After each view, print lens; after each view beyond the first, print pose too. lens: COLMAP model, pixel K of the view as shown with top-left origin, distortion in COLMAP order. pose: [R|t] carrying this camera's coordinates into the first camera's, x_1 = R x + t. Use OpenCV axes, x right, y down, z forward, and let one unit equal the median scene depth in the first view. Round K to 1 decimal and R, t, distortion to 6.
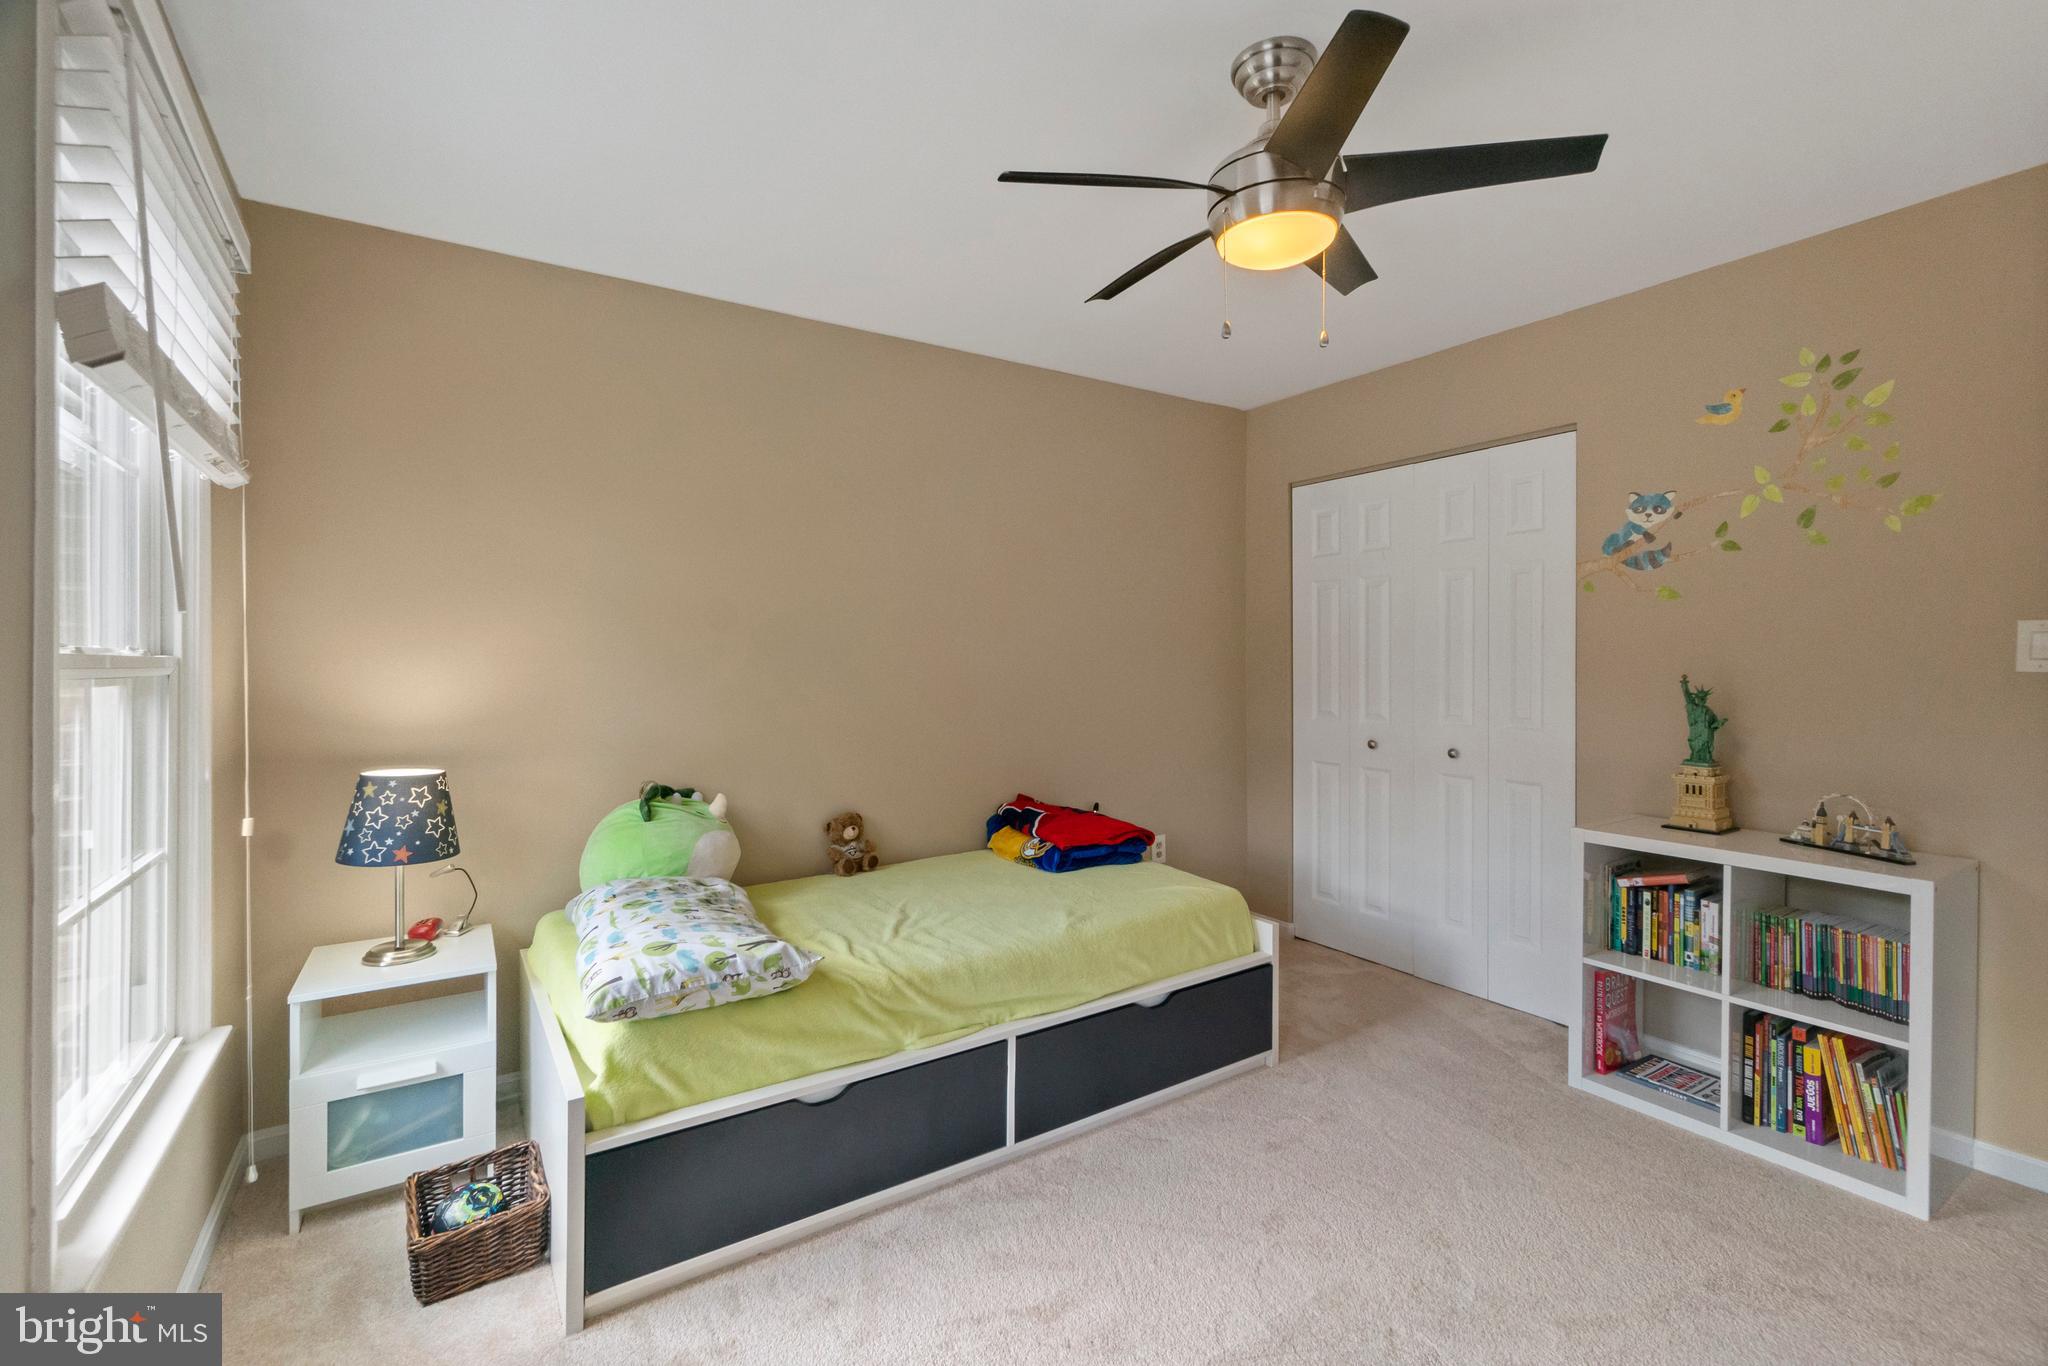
lens RADIAL K [[886.1, 0, 1024.4], [0, 886.1, 660.2], [0, 0, 1]] dist [-0.051149, 0.000002]
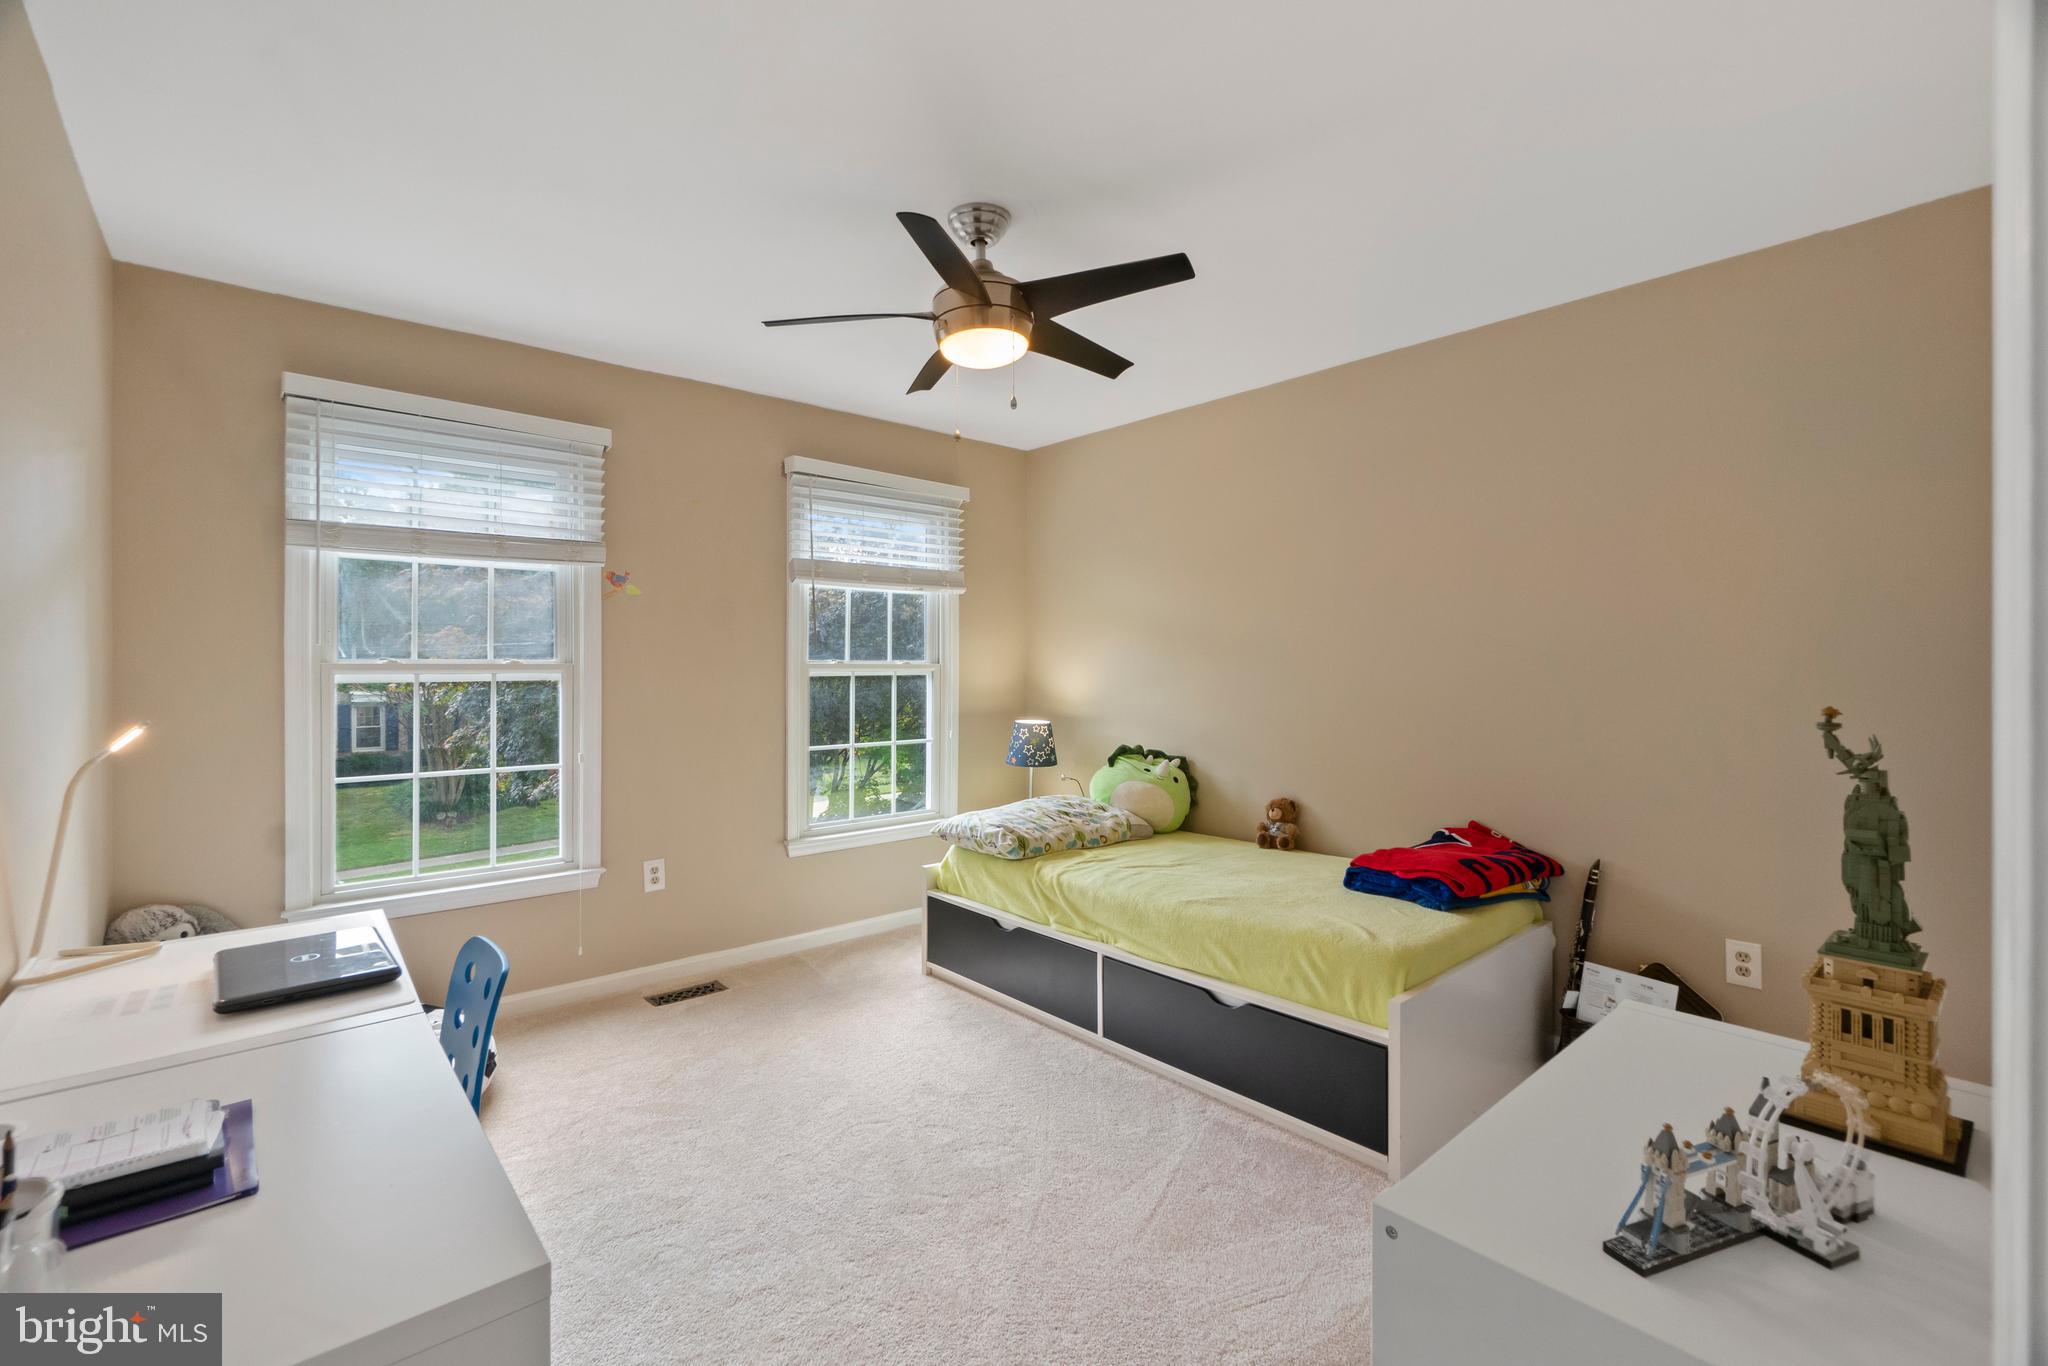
lens RADIAL K [[886.1, 0, 1024.4], [0, 886.1, 660.2], [0, 0, 1]] dist [-0.051149, 0.000002]
pose [[0.126158, -0.007519, -0.991982, 1.255887], [-0.001585, 0.999968, -0.007781, 0.000537], [0.992009, 0.002553, 0.126142, 0.704200]]
